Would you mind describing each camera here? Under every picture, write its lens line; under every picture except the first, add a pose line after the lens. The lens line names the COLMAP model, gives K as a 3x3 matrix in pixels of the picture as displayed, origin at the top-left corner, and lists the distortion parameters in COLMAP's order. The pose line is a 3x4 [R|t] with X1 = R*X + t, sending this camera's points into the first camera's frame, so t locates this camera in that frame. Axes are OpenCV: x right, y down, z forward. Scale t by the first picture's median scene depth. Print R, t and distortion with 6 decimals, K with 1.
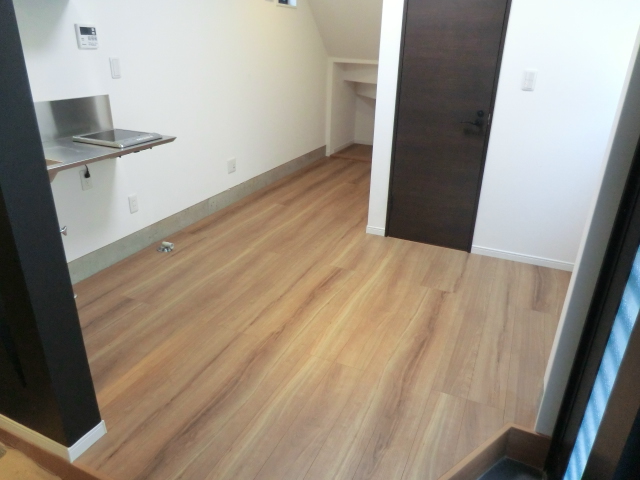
lens RADIAL K [[460.1, 0, 322.7], [0, 460.1, 239.5], [0, 0, 1]] dist [-0.080093, 0.078688]
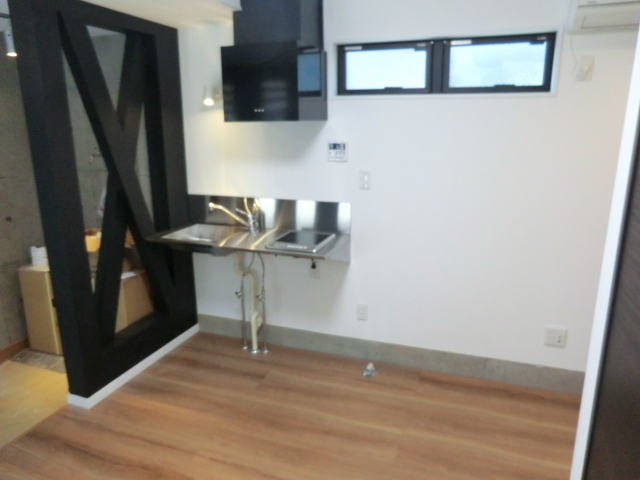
lens RADIAL K [[460.1, 0, 323.8], [0, 460.1, 242.4], [0, 0, 1]] dist [-0.080093, 0.078688]
pose [[0.071934, 0.223734, -0.971992, 0.552041], [-0.393704, 0.901754, 0.178430, -0.391090], [0.916418, 0.369842, 0.152952, 0.789740]]
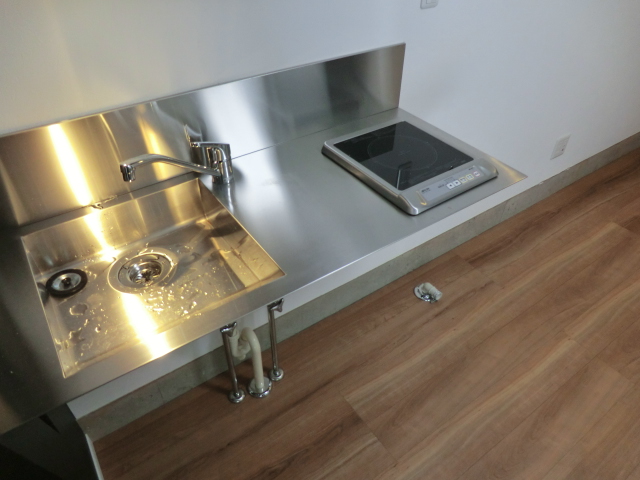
lens RADIAL K [[460.1, 0, 320.7], [0, 460.1, 235.8], [0, 0, 1]] dist [-0.080093, 0.078688]
pose [[0.857732, 0.312462, -0.408243, -0.276556], [-0.195148, 0.932553, 0.303748, -0.248971], [0.475618, -0.180867, 0.860857, 0.470280]]
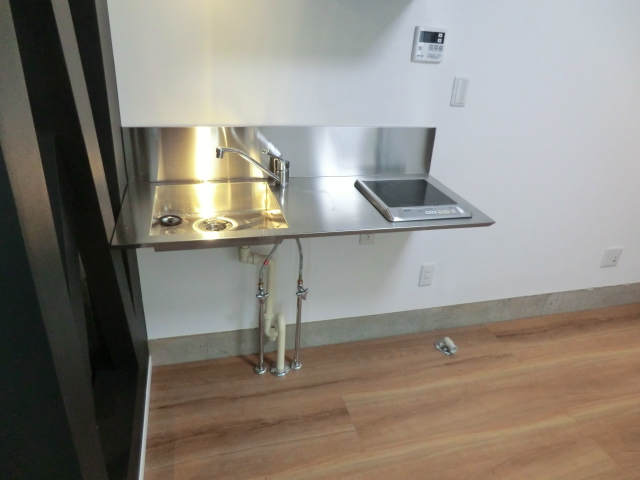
lens RADIAL K [[460.1, 0, 321.0], [0, 460.1, 236.4], [0, 0, 1]] dist [-0.080093, 0.078688]
pose [[0.634150, 0.343317, -0.692811, -0.044126], [-0.348755, 0.926700, 0.139992, -0.196597], [0.690090, 0.152845, 0.707400, 0.396702]]
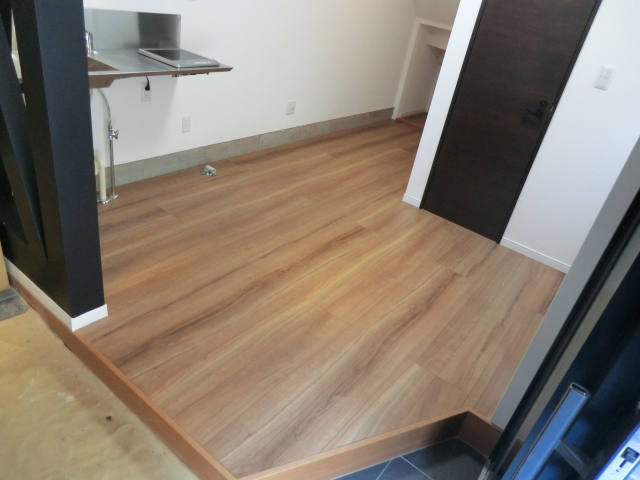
lens RADIAL K [[460.1, 0, 320.8], [0, 460.1, 238.2], [0, 0, 1]] dist [-0.080093, 0.078688]
pose [[0.964996, 0.232839, -0.120701, 0.081469], [-0.221044, 0.969758, 0.103488, 0.001023], [0.141146, -0.073185, 0.987280, -0.022629]]
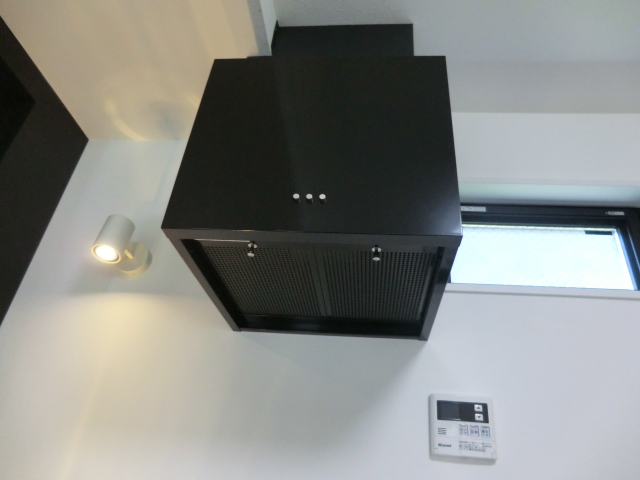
lens RADIAL K [[460.1, 0, 318.7], [0, 460.1, 239.8], [0, 0, 1]] dist [-0.080093, 0.078688]
pose [[0.329446, -0.491222, -0.806329, -0.168965], [-0.444045, 0.673055, -0.591457, -0.253314], [0.833240, 0.552899, 0.003611, 0.732950]]
